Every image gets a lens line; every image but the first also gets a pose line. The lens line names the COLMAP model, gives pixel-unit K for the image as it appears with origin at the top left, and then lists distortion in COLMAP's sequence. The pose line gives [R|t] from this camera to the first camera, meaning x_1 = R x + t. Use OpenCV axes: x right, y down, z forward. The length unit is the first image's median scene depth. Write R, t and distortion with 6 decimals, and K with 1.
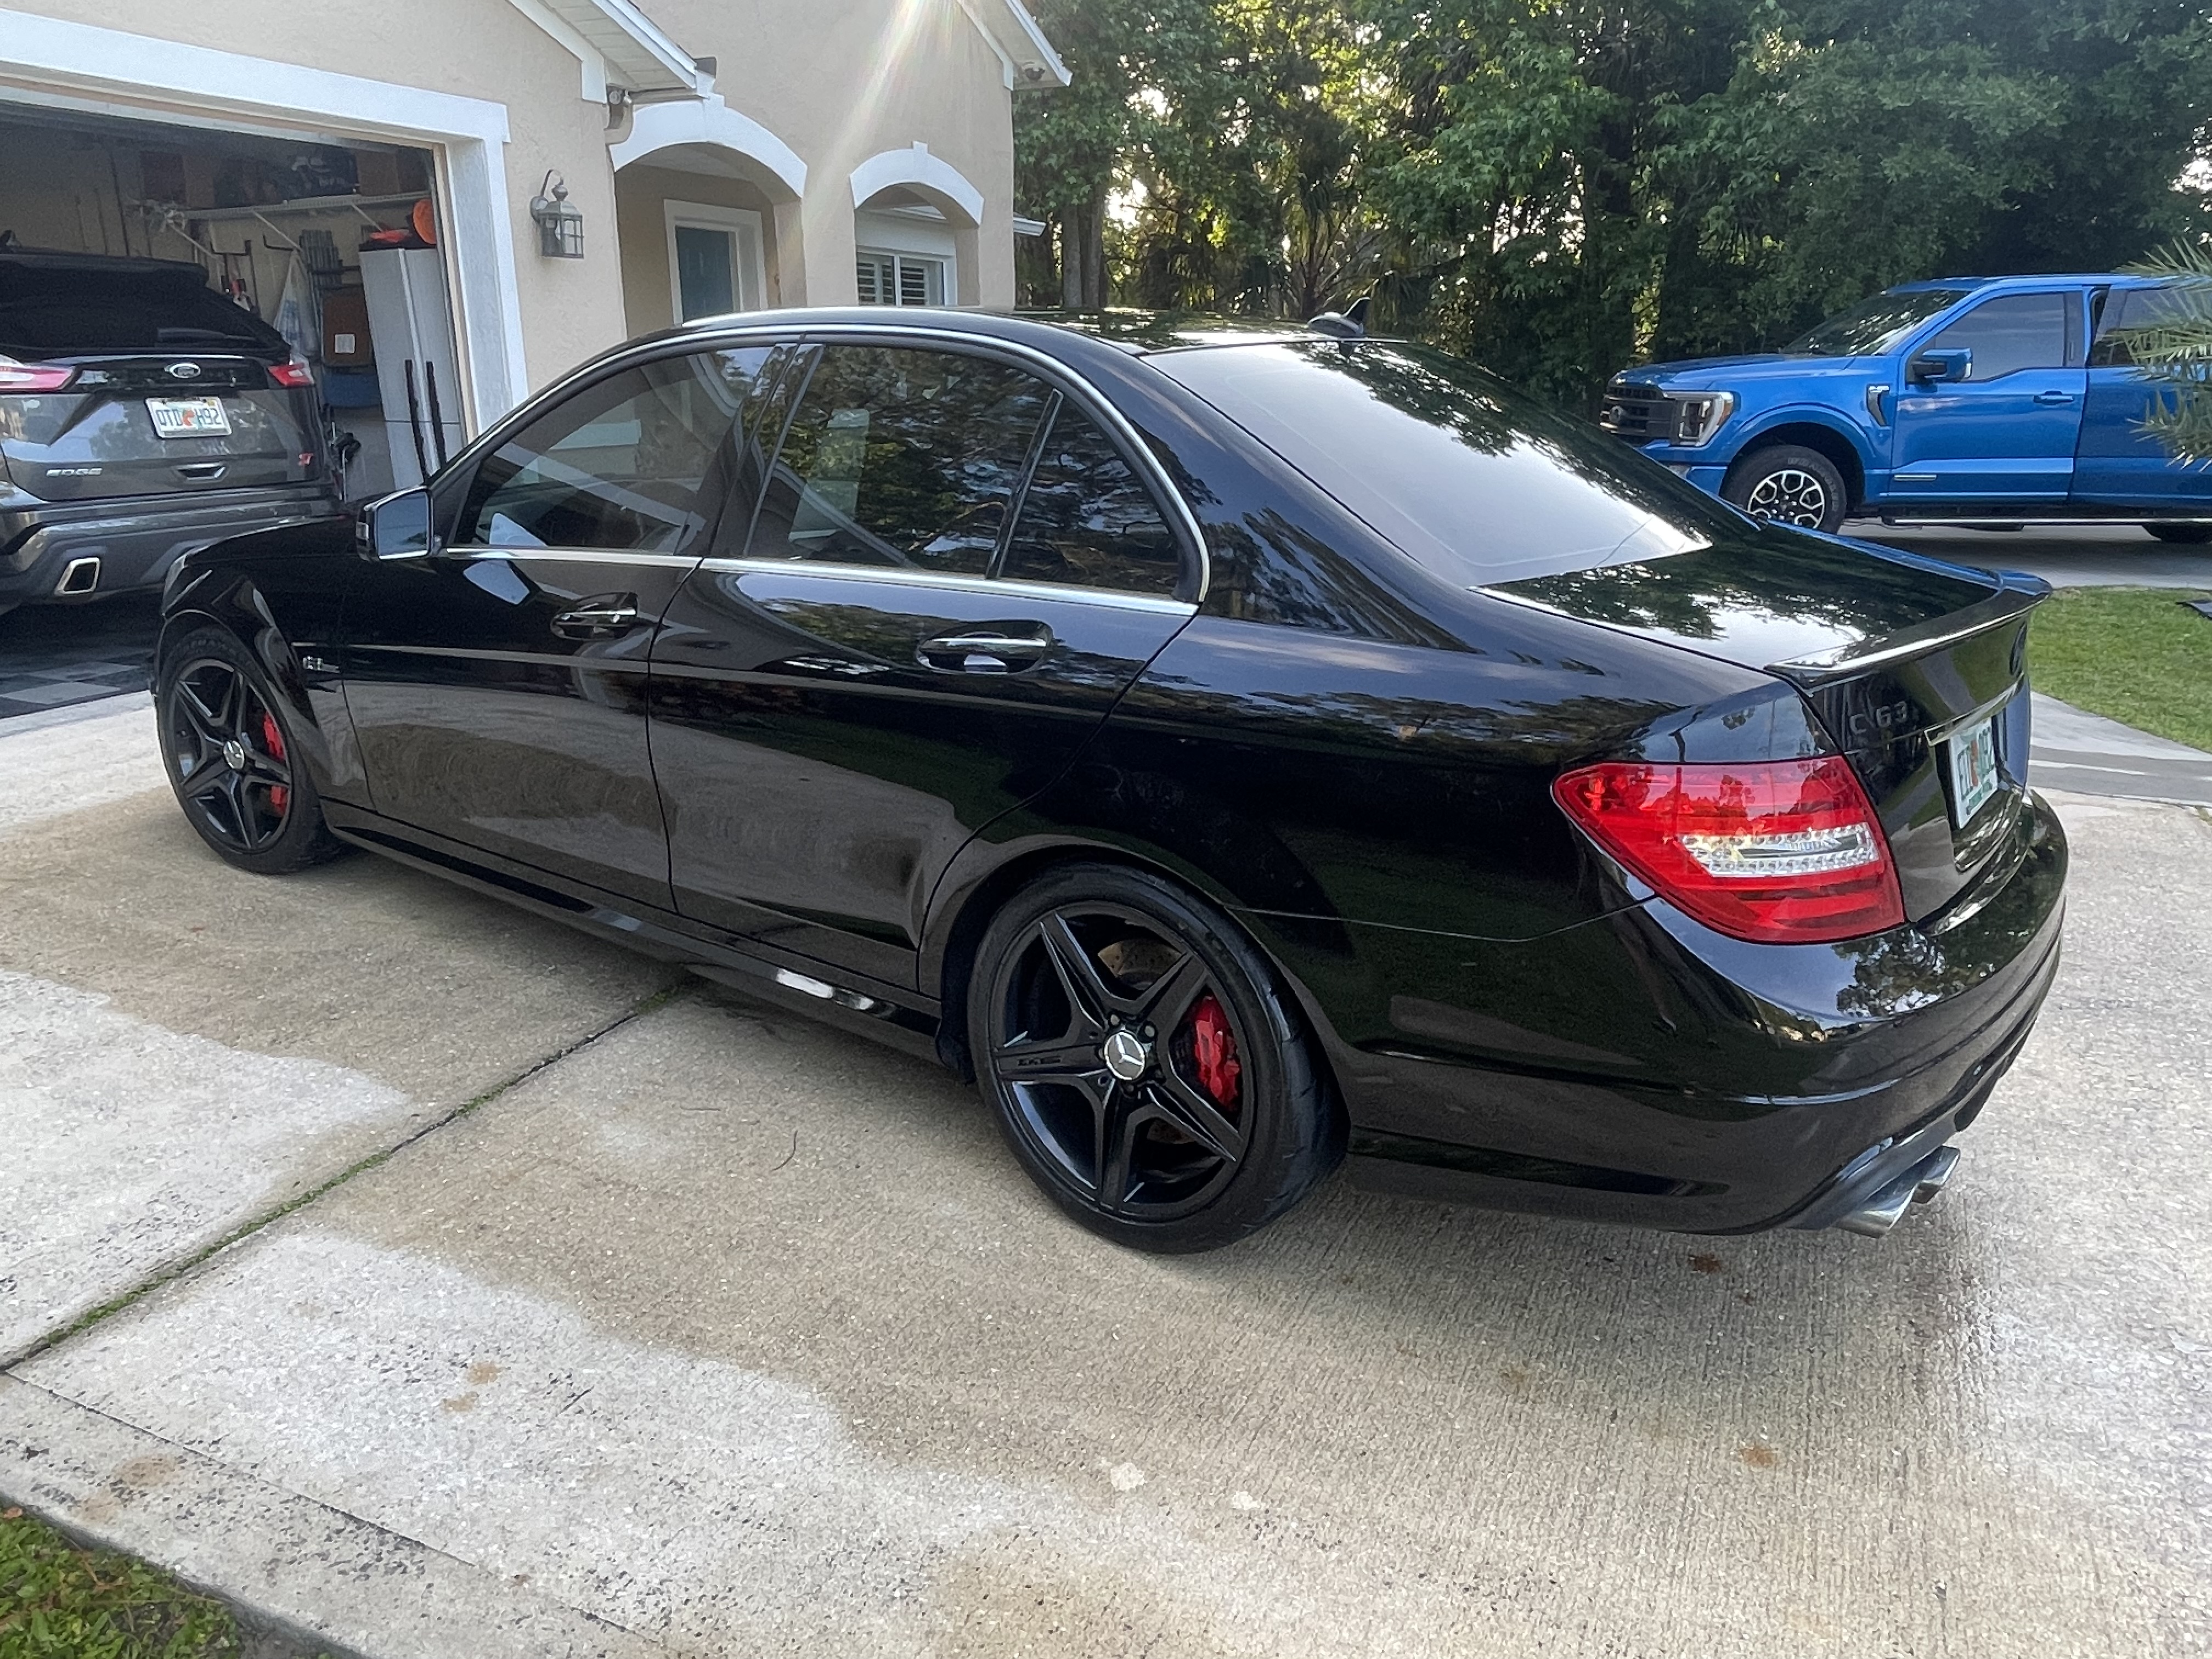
lens RADIAL K [[1642.9, 0, 1106.0], [0, 1642.9, 829.5], [0, 0, 1]] dist [-0.007110, -0.003412]
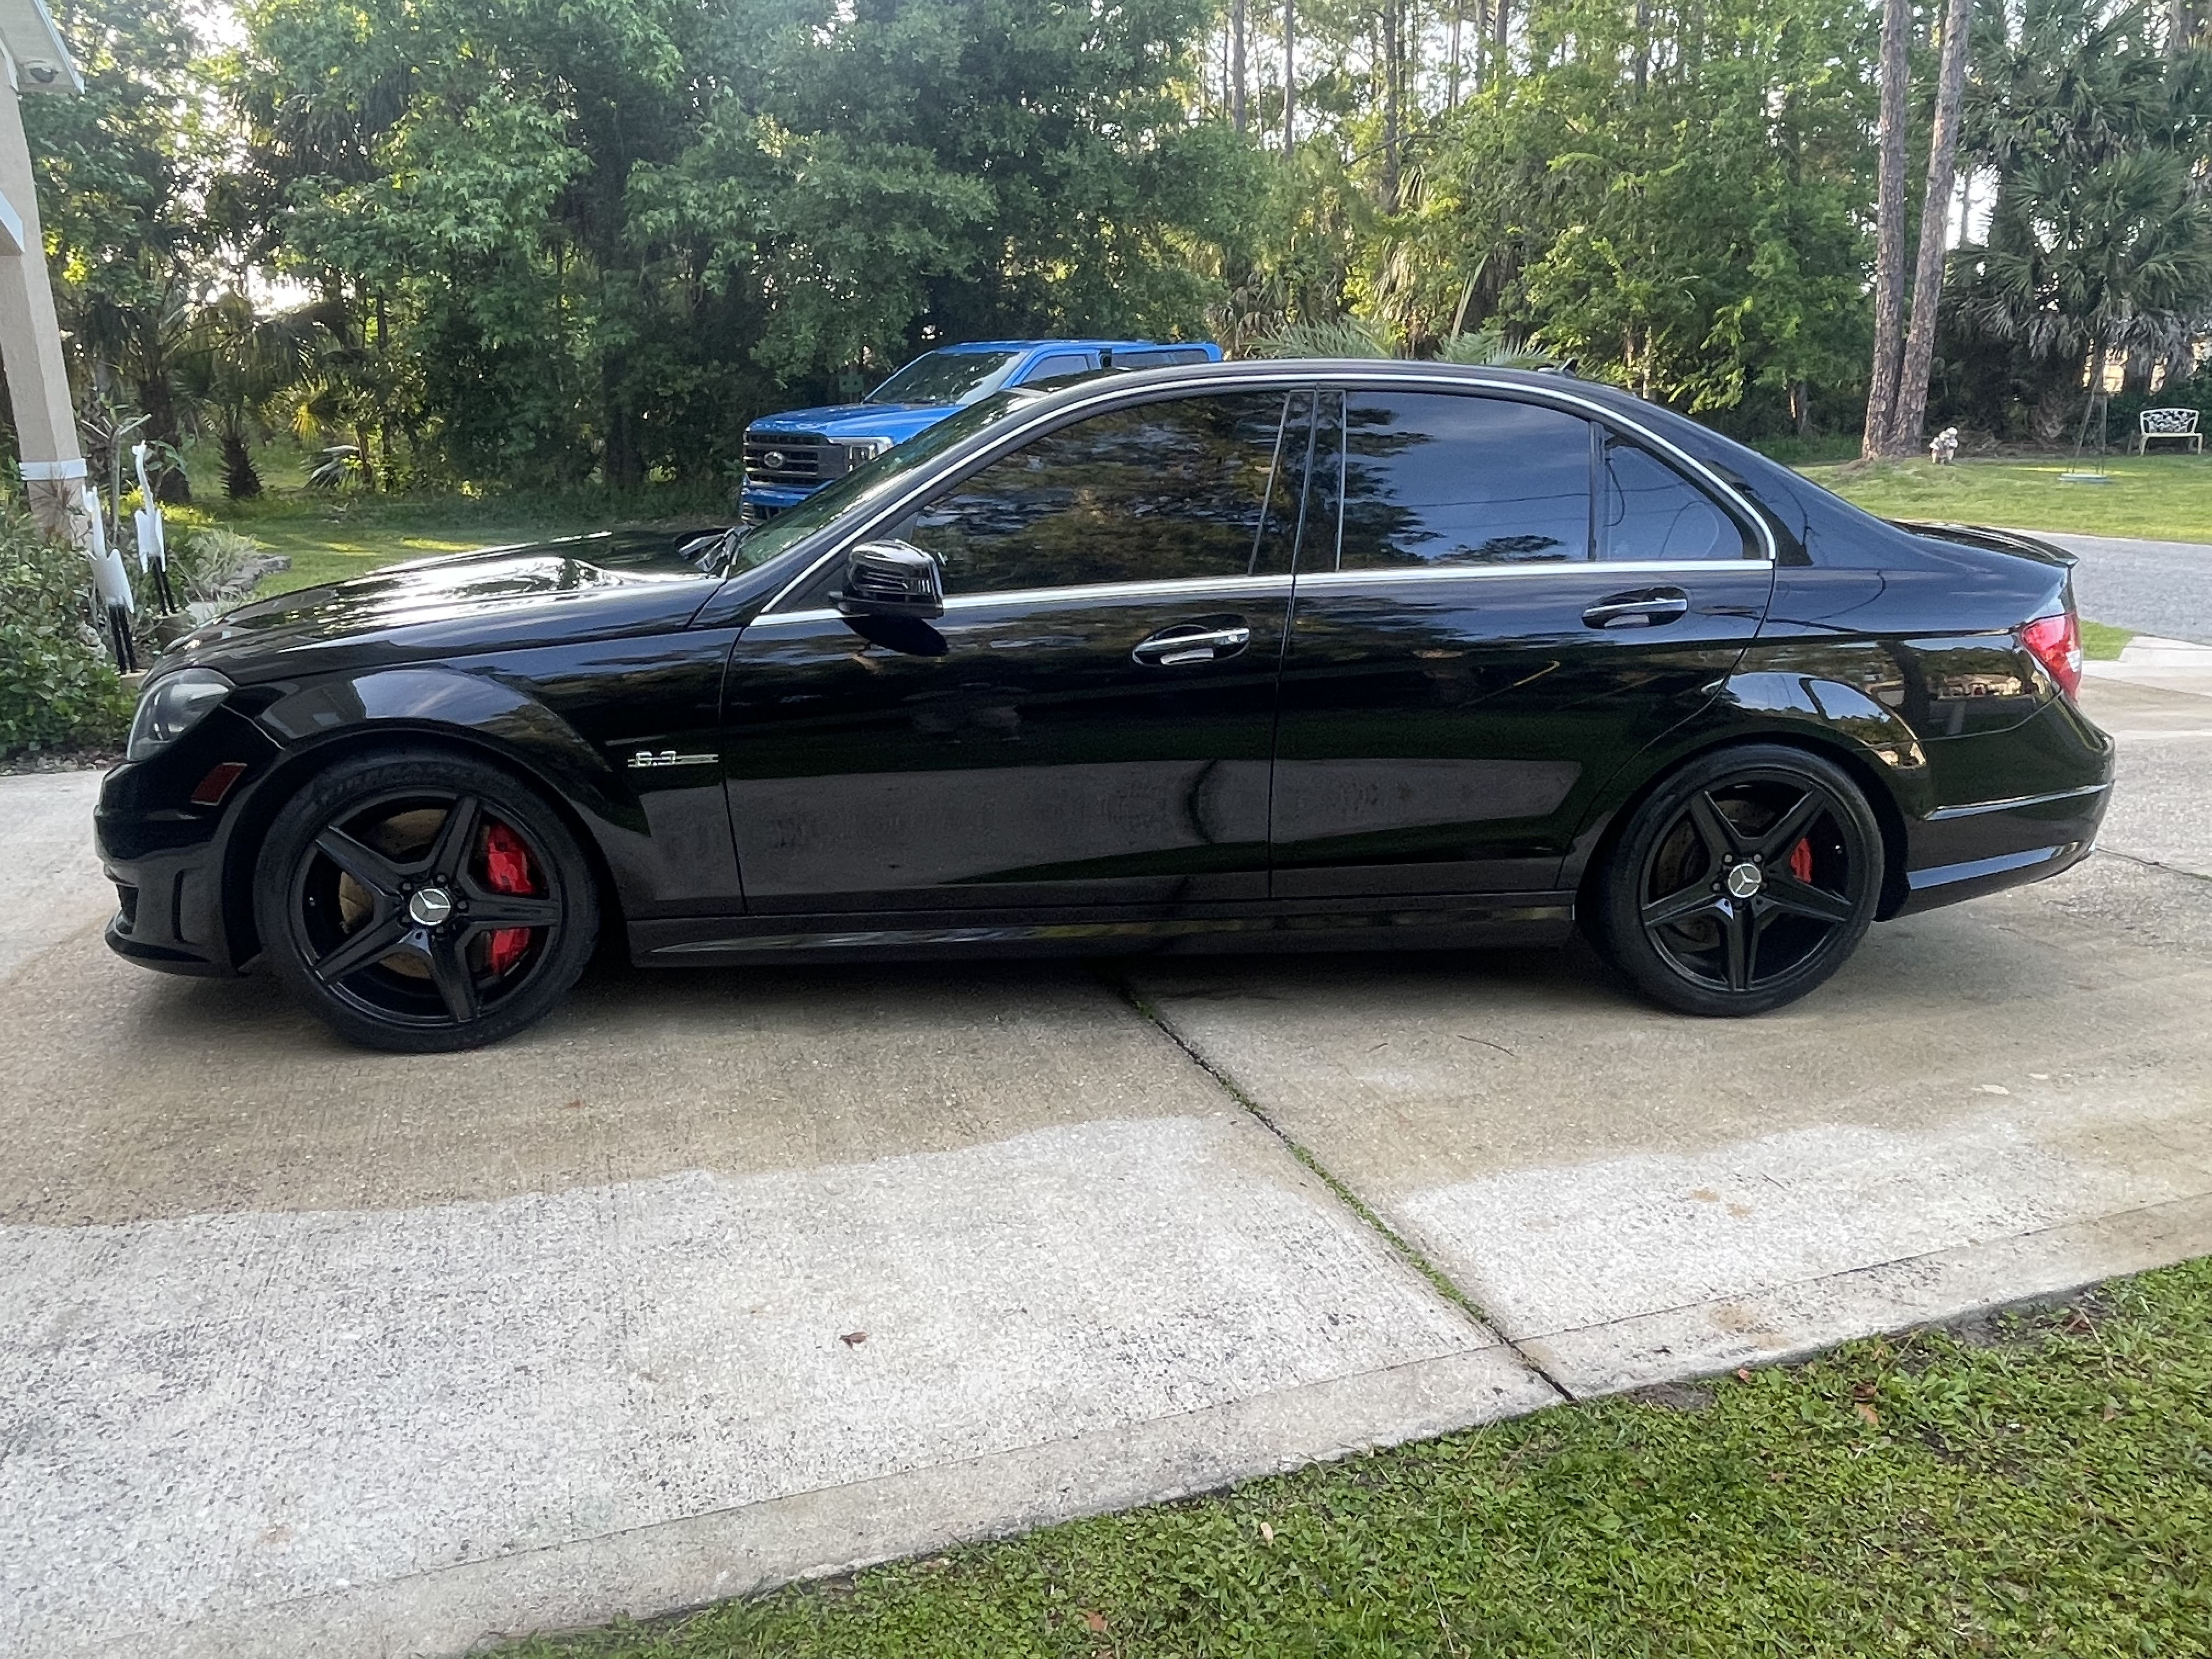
lens RADIAL K [[1642.9, 0, 1106.0], [0, 1642.9, 829.5], [0, 0, 1]] dist [-0.007110, -0.003412]
pose [[0.711198, -0.183424, 0.678641, -1.301678], [0.202760, 0.977857, 0.051810, -0.088947], [-0.673117, 0.100755, 0.732641, 0.306200]]
